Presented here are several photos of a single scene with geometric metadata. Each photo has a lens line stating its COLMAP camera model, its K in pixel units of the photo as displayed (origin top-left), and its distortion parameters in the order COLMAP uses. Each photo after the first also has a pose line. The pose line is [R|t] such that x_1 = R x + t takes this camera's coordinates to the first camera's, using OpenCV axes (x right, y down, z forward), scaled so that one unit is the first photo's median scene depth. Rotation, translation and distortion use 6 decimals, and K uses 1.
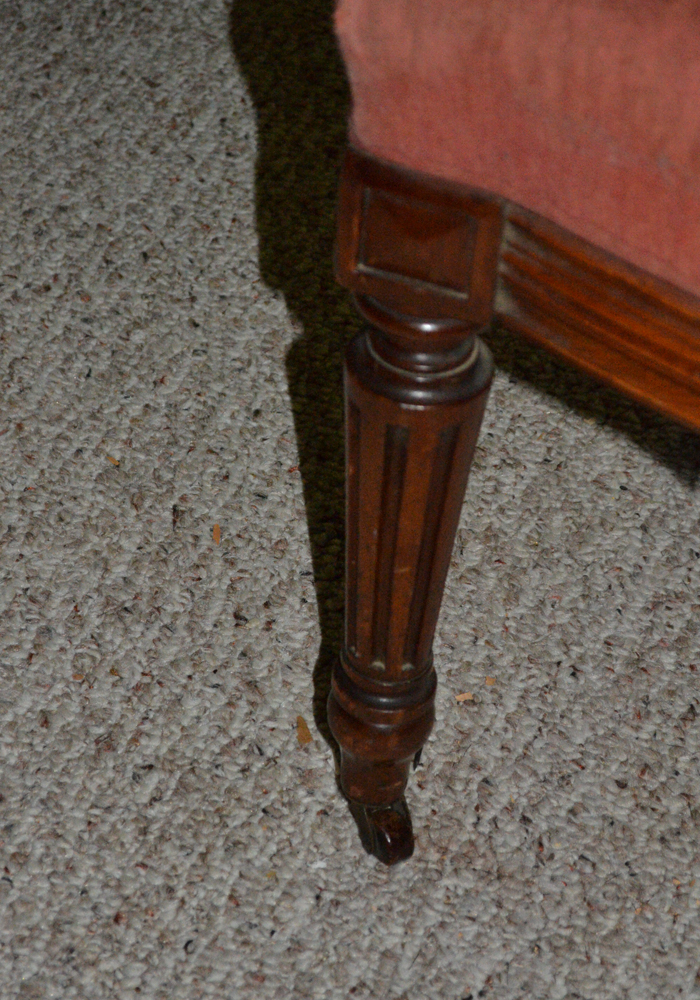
lens RADIAL K [[2791.4, 0, 349.6], [0, 2791.4, 495.6], [0, 0, 1]] dist [0.055032, 0.000000]
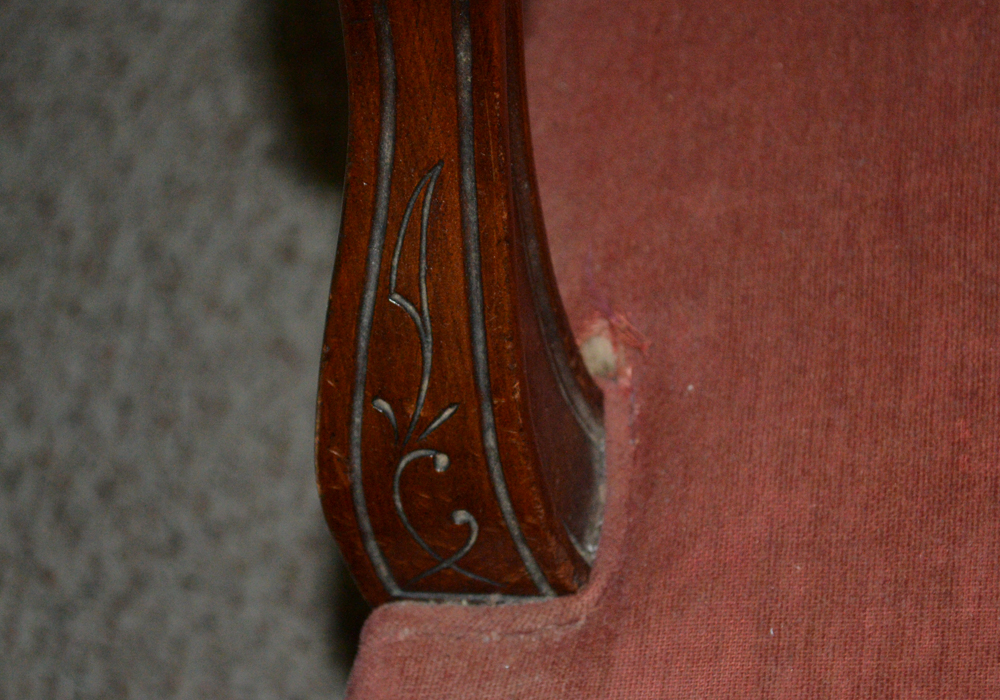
lens RADIAL K [[2791.4, 0, 500.7], [0, 2791.4, 349.4], [0, 0, 1]] dist [0.055032, 0.000000]
pose [[0.966007, -0.258455, 0.005656, 0.049370], [0.249727, 0.938594, 0.238069, -0.334650], [-0.066839, -0.228564, 0.971232, 0.268116]]
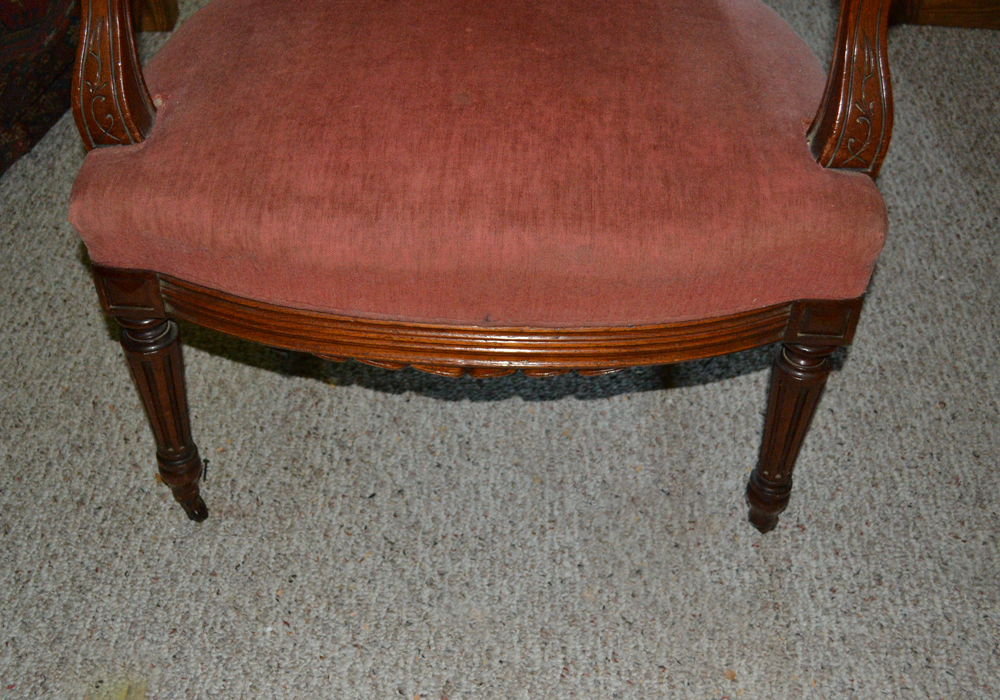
lens RADIAL K [[1208.3, 0, 486.2], [0, 1208.3, 360.6], [0, 0, 1]] dist [-0.067186, 0.000000]
pose [[0.958281, -0.232966, 0.165602, 0.111119], [0.225827, 0.972257, 0.060975, -0.018288], [-0.175212, -0.021034, 0.984306, -0.116157]]
